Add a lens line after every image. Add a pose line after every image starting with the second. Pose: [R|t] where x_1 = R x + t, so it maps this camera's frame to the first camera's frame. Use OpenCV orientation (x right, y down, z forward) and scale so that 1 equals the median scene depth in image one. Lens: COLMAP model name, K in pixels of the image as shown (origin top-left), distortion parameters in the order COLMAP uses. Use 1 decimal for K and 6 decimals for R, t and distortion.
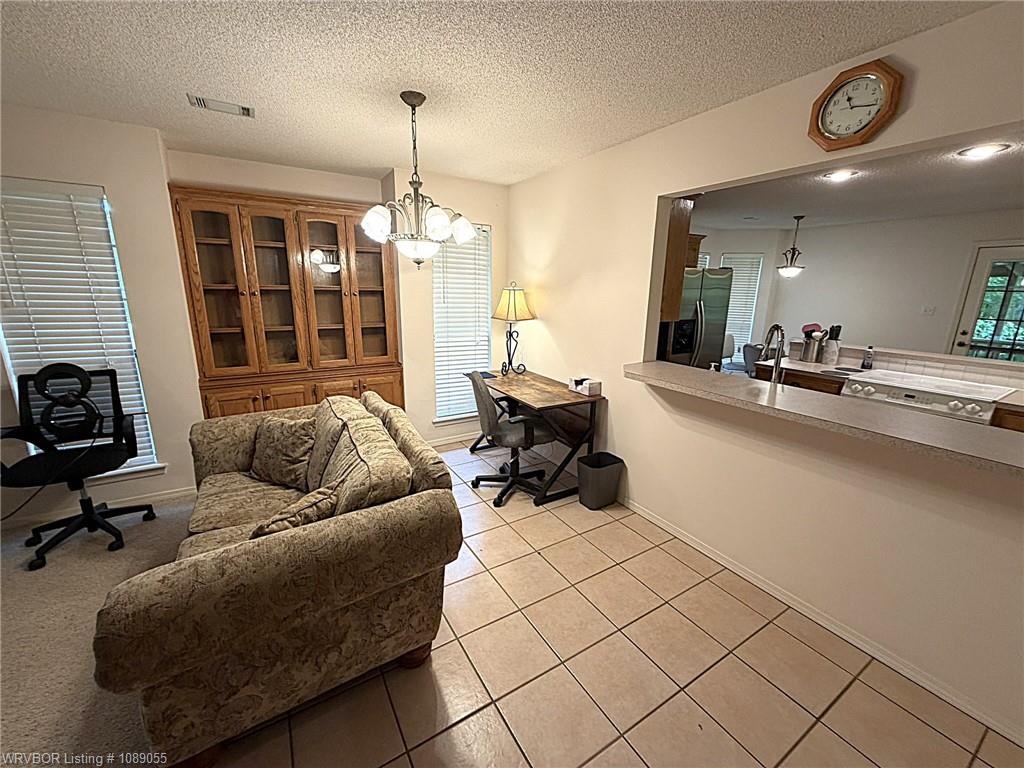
lens RADIAL K [[410.2, 0, 512.0], [0, 410.2, 384.0], [0, 0, 1]] dist [0.001894, 0.000154]
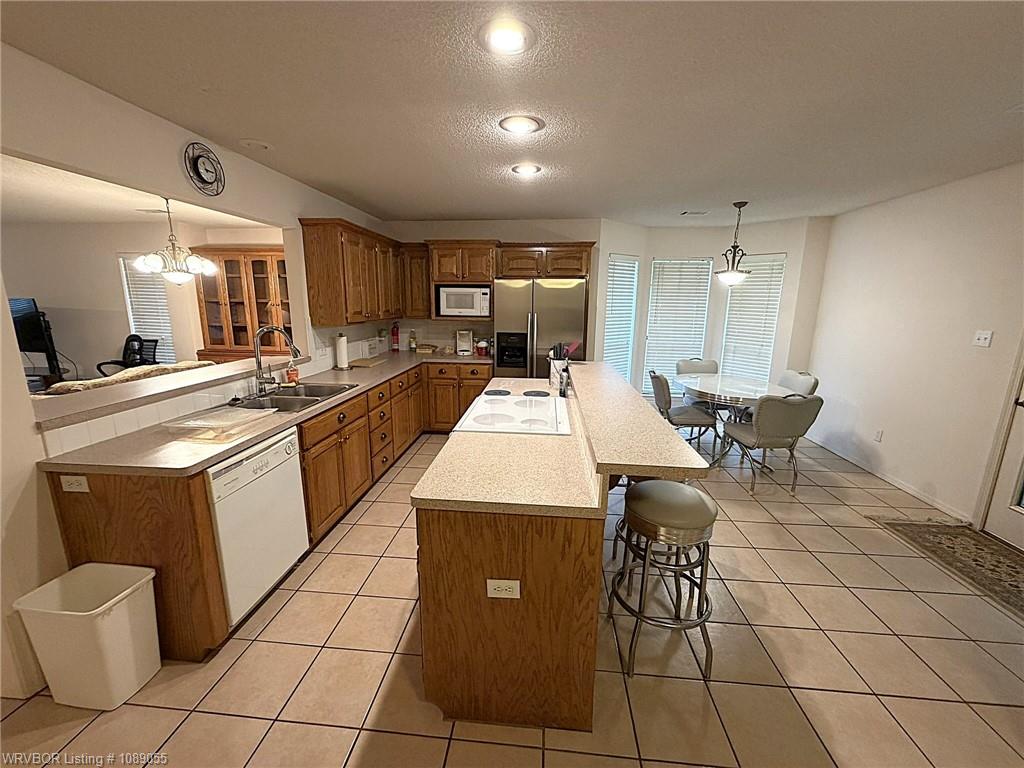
lens RADIAL K [[410.2, 0, 512.0], [0, 410.2, 384.0], [0, 0, 1]] dist [0.001894, 0.000154]
pose [[0.798147, 0.112750, -0.591818, 1.304527], [-0.138366, 0.990379, 0.002076, -0.051551], [0.586358, 0.080231, 0.806069, 0.305784]]
